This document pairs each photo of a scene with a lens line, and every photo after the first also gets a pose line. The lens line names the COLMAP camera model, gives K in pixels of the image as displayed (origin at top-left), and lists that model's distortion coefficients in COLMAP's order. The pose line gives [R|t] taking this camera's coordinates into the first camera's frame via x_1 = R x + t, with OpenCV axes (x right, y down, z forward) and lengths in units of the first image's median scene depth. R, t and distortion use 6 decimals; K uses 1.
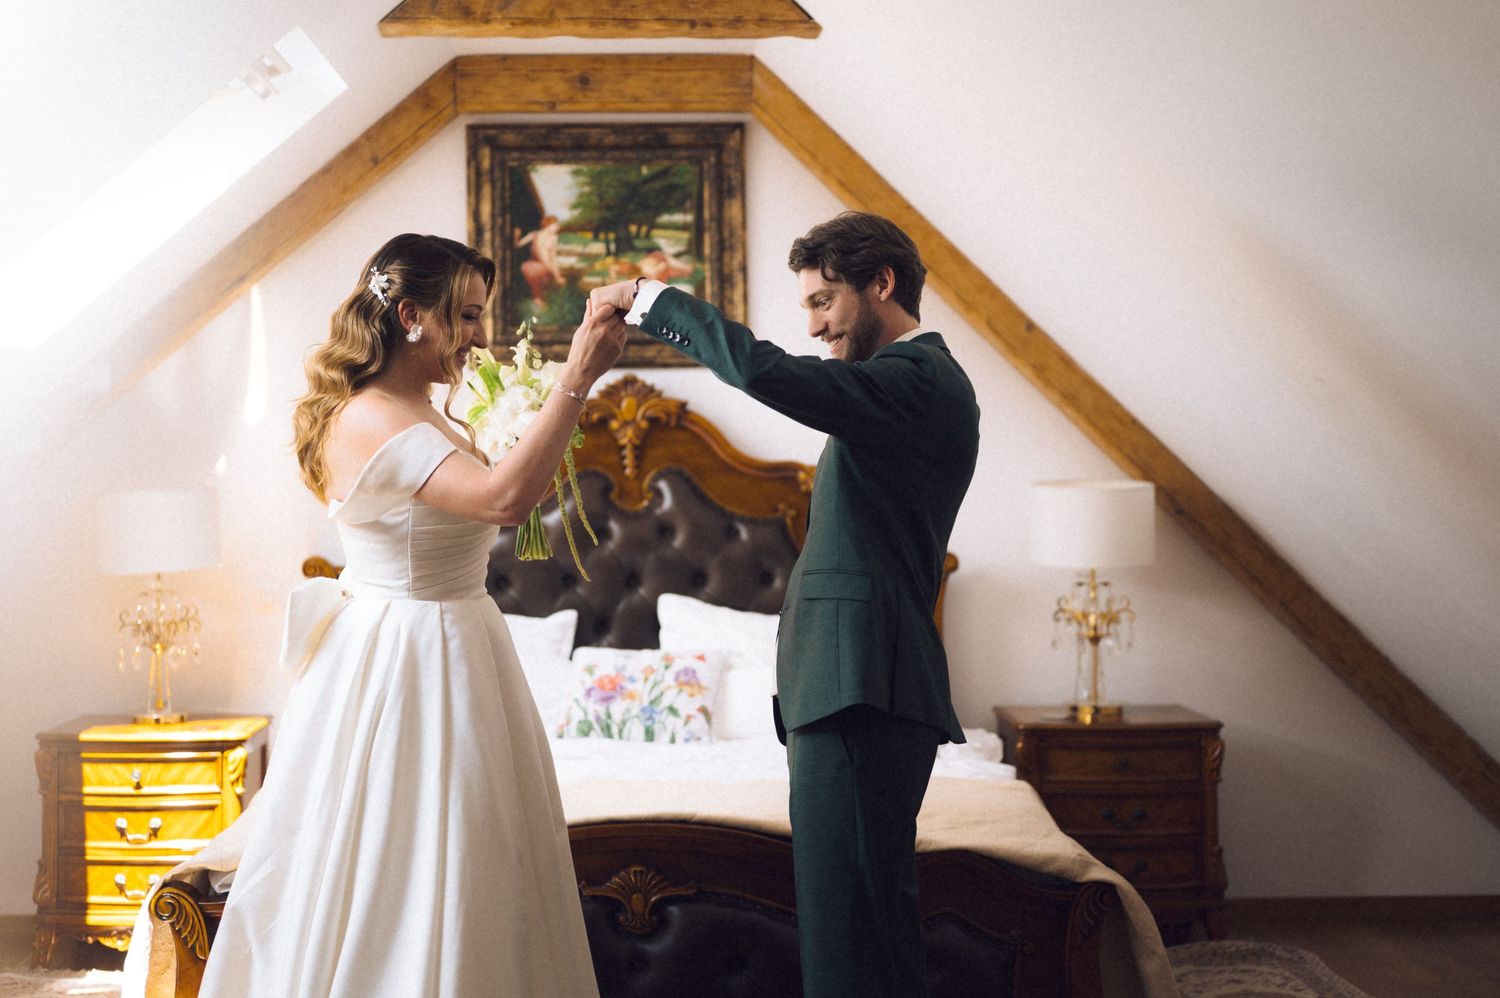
lens RADIAL K [[2267.8, 0, 606.7], [0, 2267.8, 339.8], [0, 0, 1]] dist [-0.010206, 0.066776]
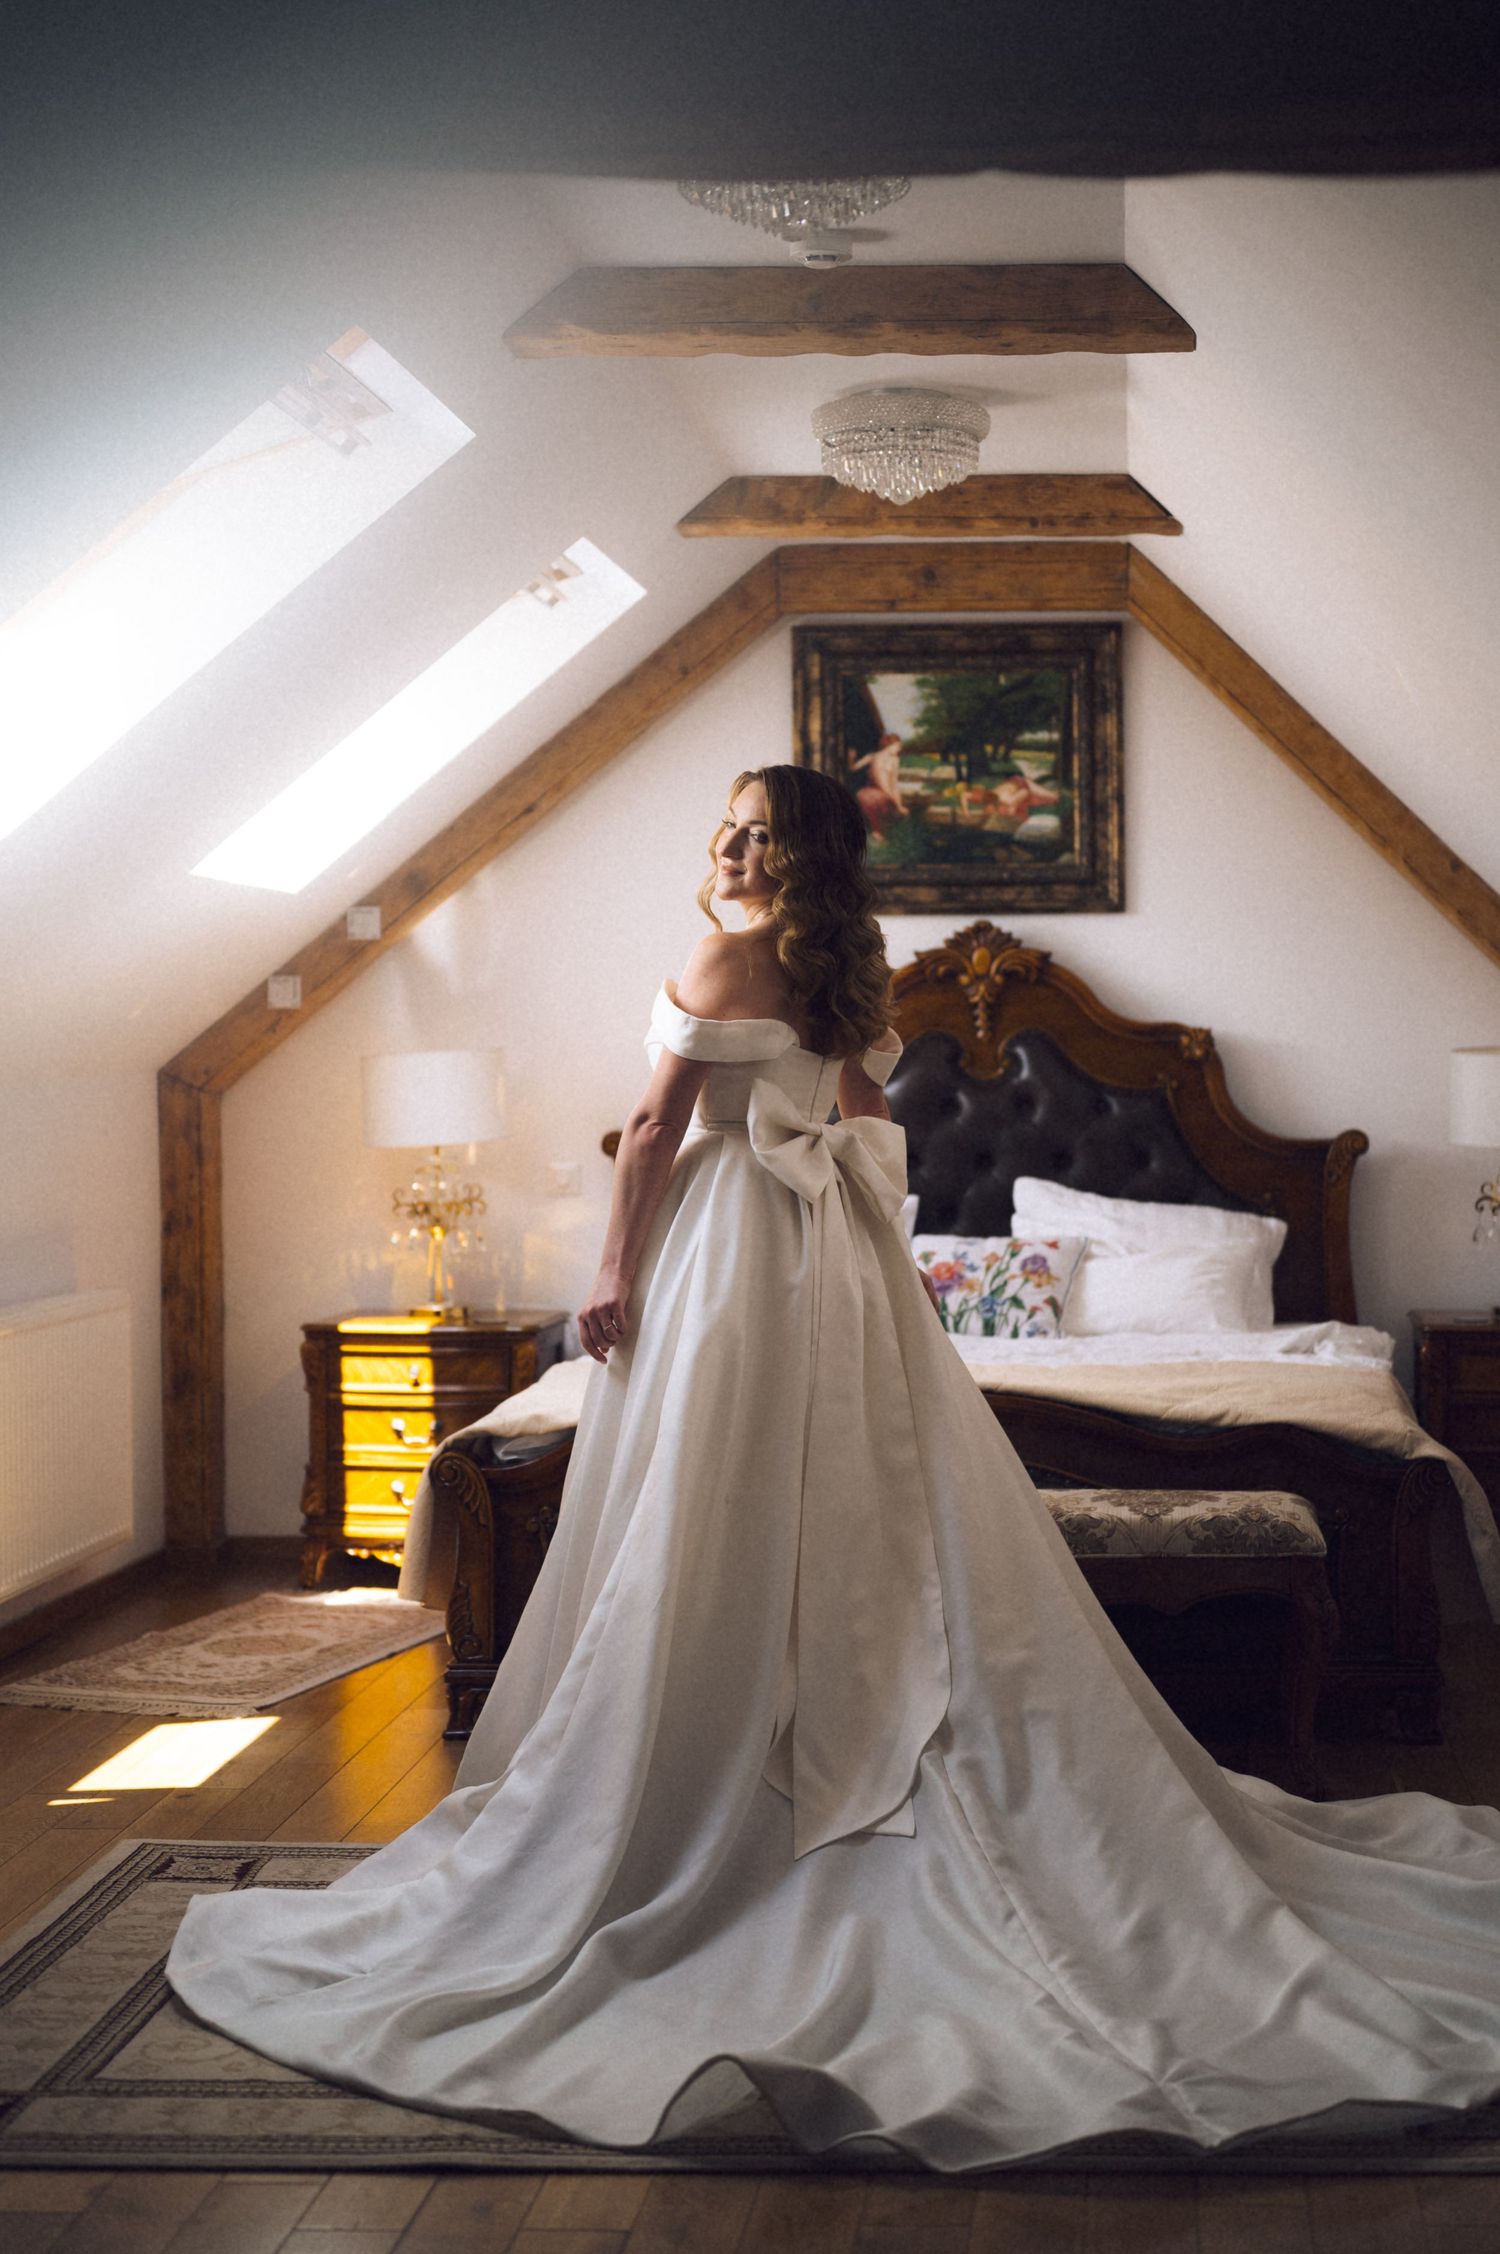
lens RADIAL K [[3348.2, 0, 925.7], [0, 3348.2, 1100.3], [0, 0, 1]] dist [-0.001957, 0.105502]
pose [[0.998731, 0.005002, -0.050107, 0.052236], [-0.001643, 0.997762, 0.066848, -0.001572], [0.050330, -0.066681, 0.996504, -0.262404]]
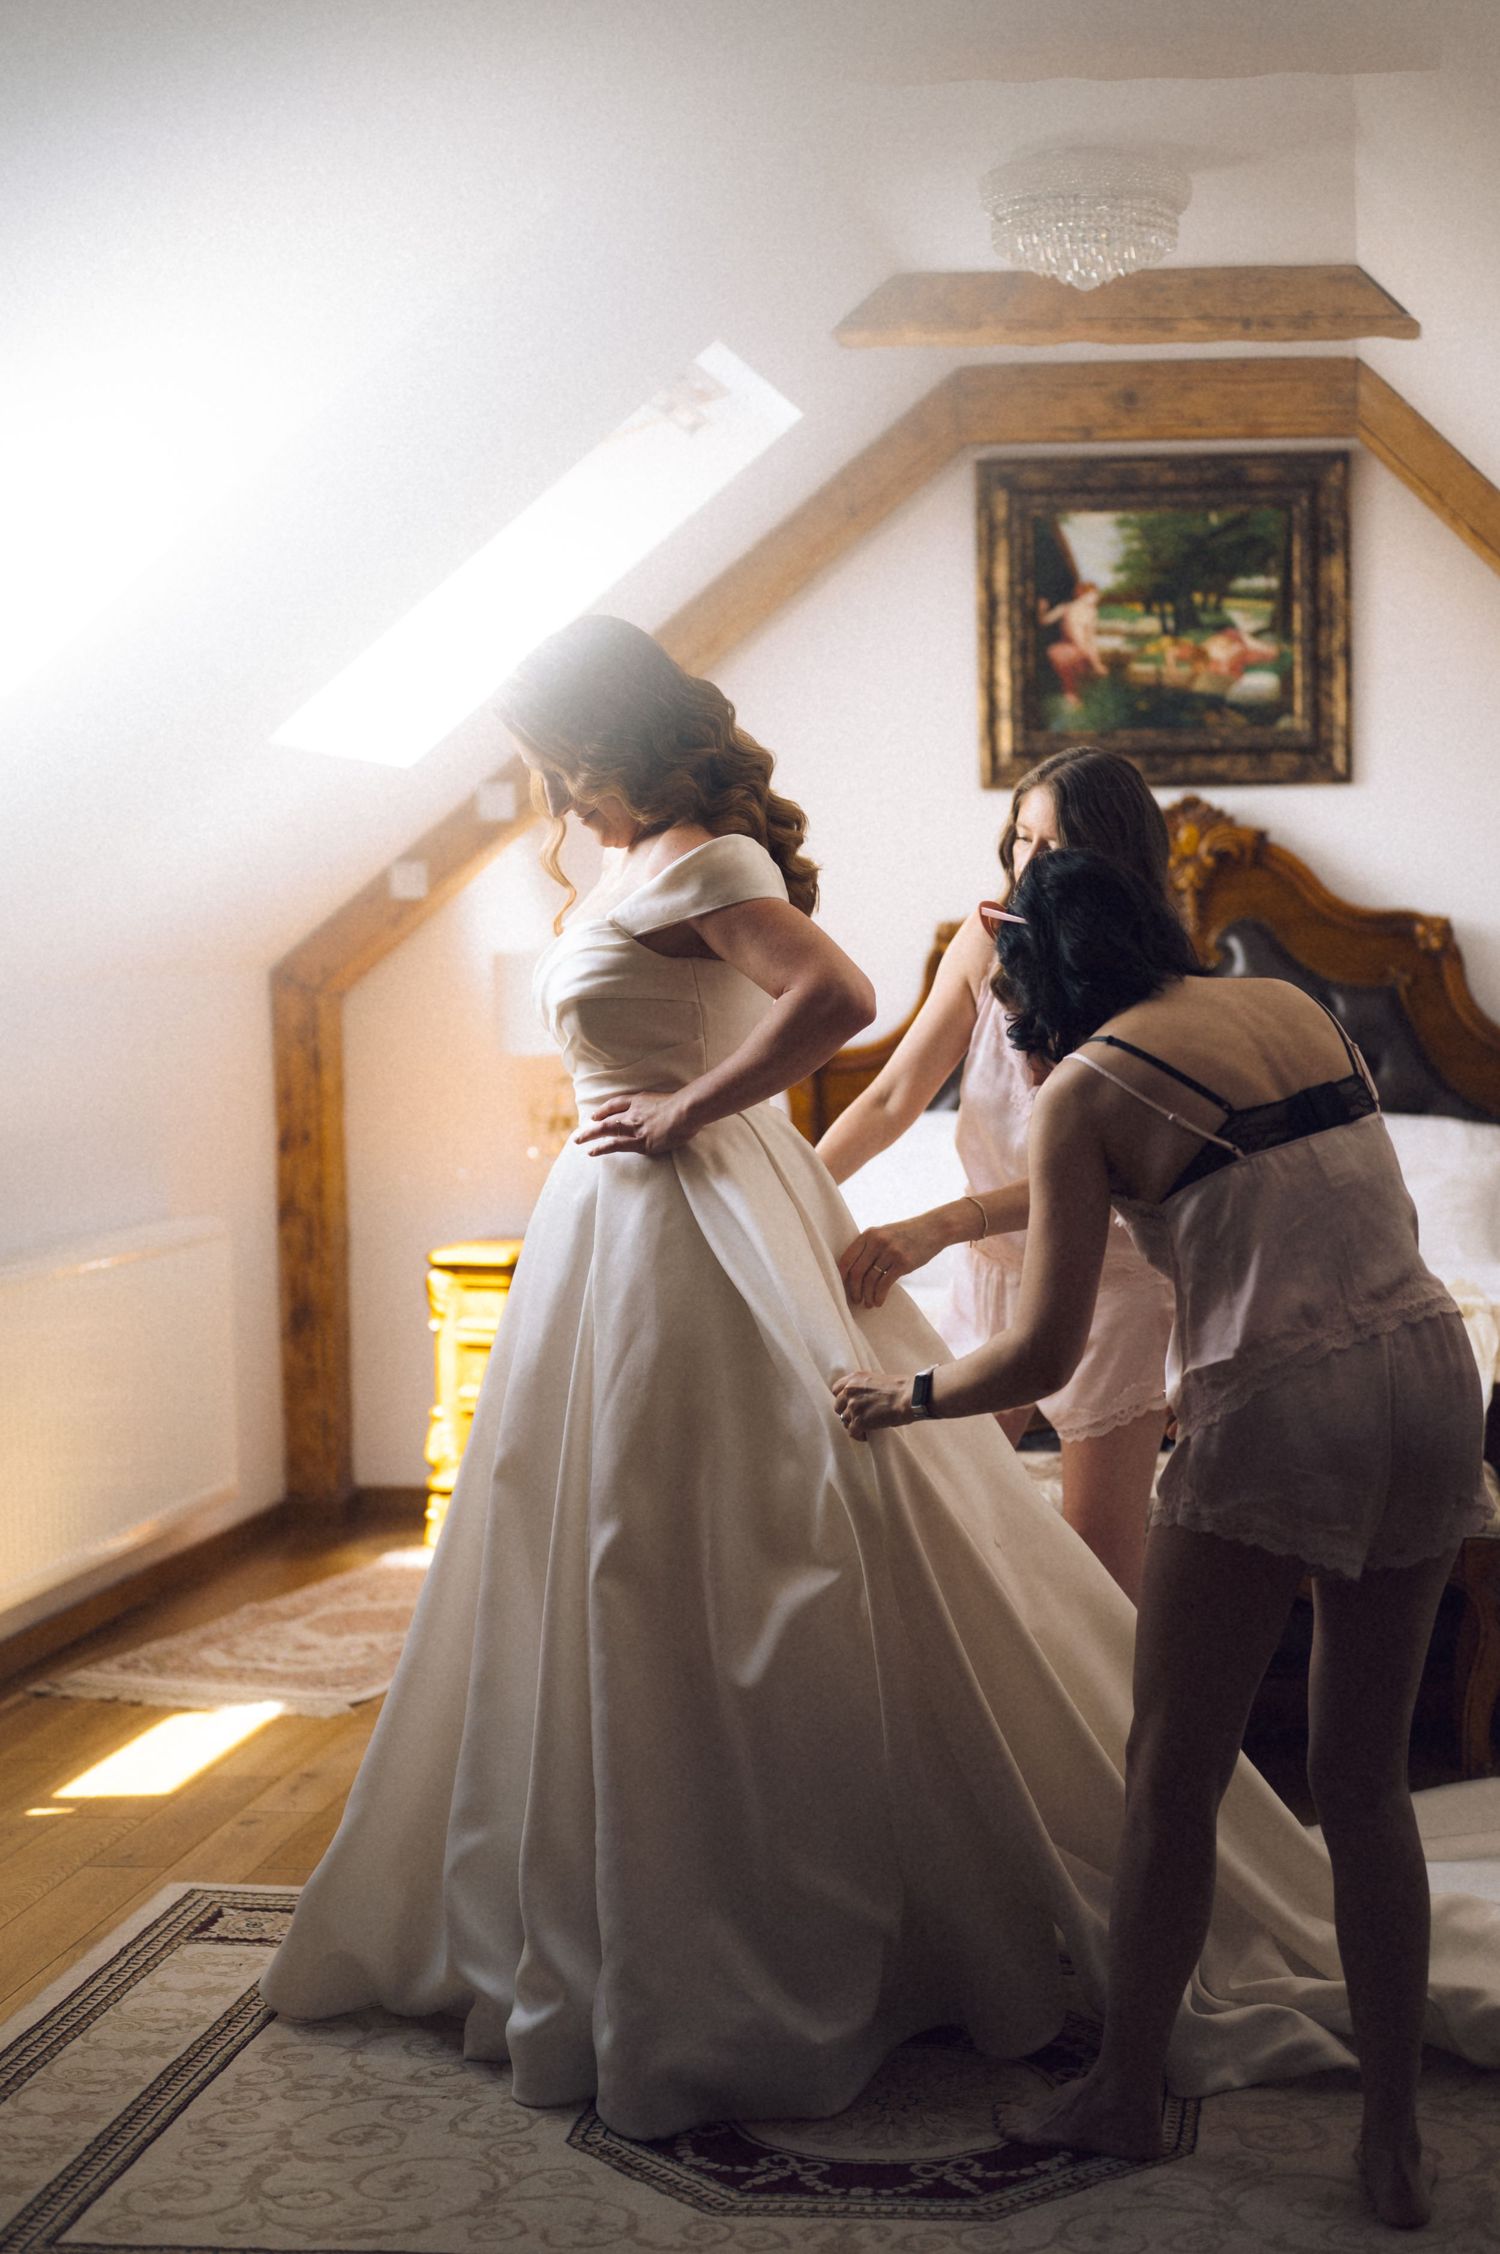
lens RADIAL K [[3317.4, 0, 991.4], [0, 3317.4, 1273.9], [0, 0, 1]] dist [-0.038312, -0.108680]
pose [[0.995174, 0.009151, -0.097703, 0.053239], [0.005877, 0.988297, 0.152428, 0.004423], [0.097954, -0.152266, 0.983473, -0.114999]]
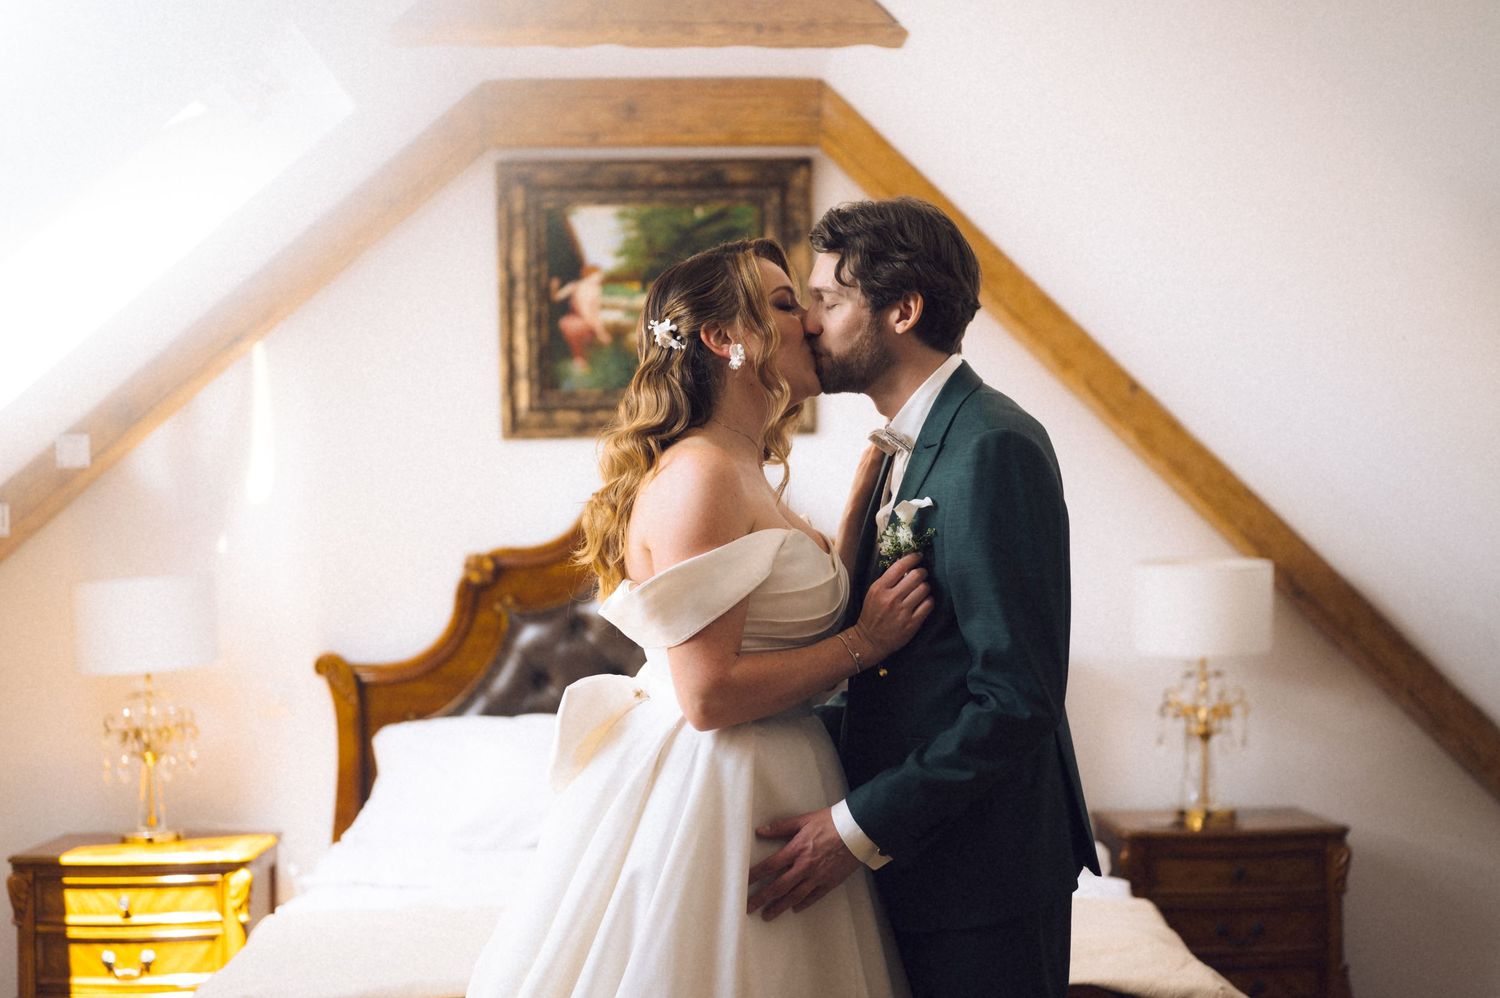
lens RADIAL K [[2307.8, 0, 734.5], [0, 2307.8, 539.6], [0, 0, 1]] dist [-0.000457, -0.044131]
pose [[0.999208, -0.007567, 0.039064, -0.005524], [0.005803, 0.998968, 0.045052, 0.012194], [-0.039365, -0.044790, 0.998221, 0.098647]]
